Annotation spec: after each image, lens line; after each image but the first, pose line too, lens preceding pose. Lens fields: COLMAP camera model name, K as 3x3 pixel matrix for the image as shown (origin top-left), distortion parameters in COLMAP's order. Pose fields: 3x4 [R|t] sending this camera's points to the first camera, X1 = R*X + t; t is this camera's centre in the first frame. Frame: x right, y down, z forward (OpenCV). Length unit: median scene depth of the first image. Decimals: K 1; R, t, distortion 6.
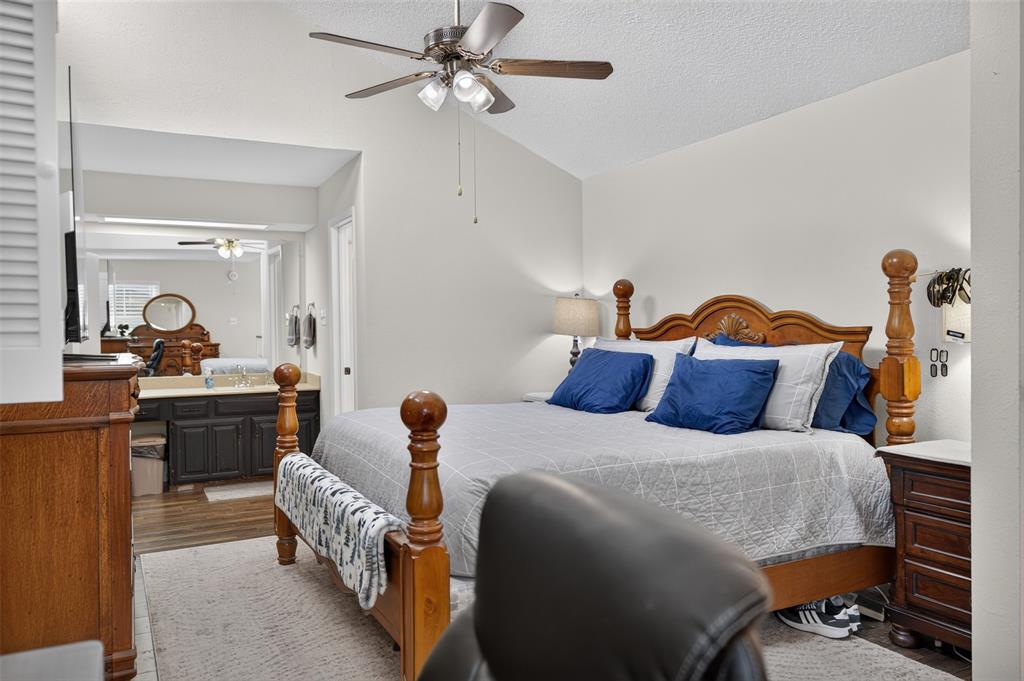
lens RADIAL K [[732.4, 0, 514.0], [0, 732.4, 337.1], [0, 0, 1]] dist [0.003875, 0.000030]
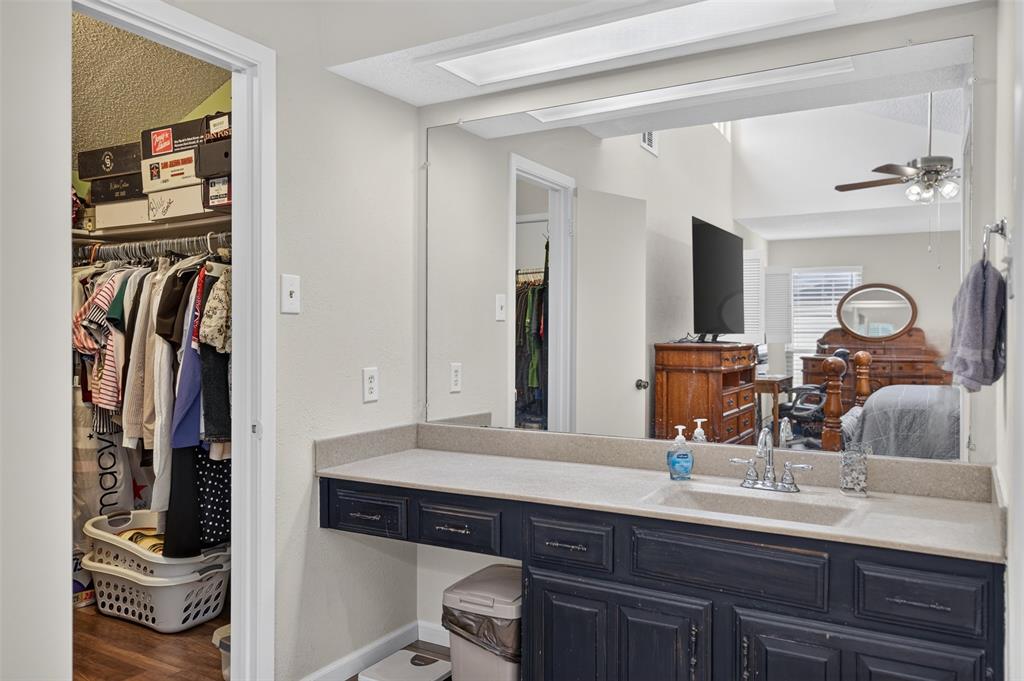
lens RADIAL K [[732.4, 0, 514.2], [0, 732.4, 338.2], [0, 0, 1]] dist [0.003875, 0.000030]
pose [[0.531418, 0.010281, -0.847047, -0.091766], [-0.021481, 0.999768, -0.001343, 0.000126], [0.846837, 0.018909, 0.531516, 0.462906]]
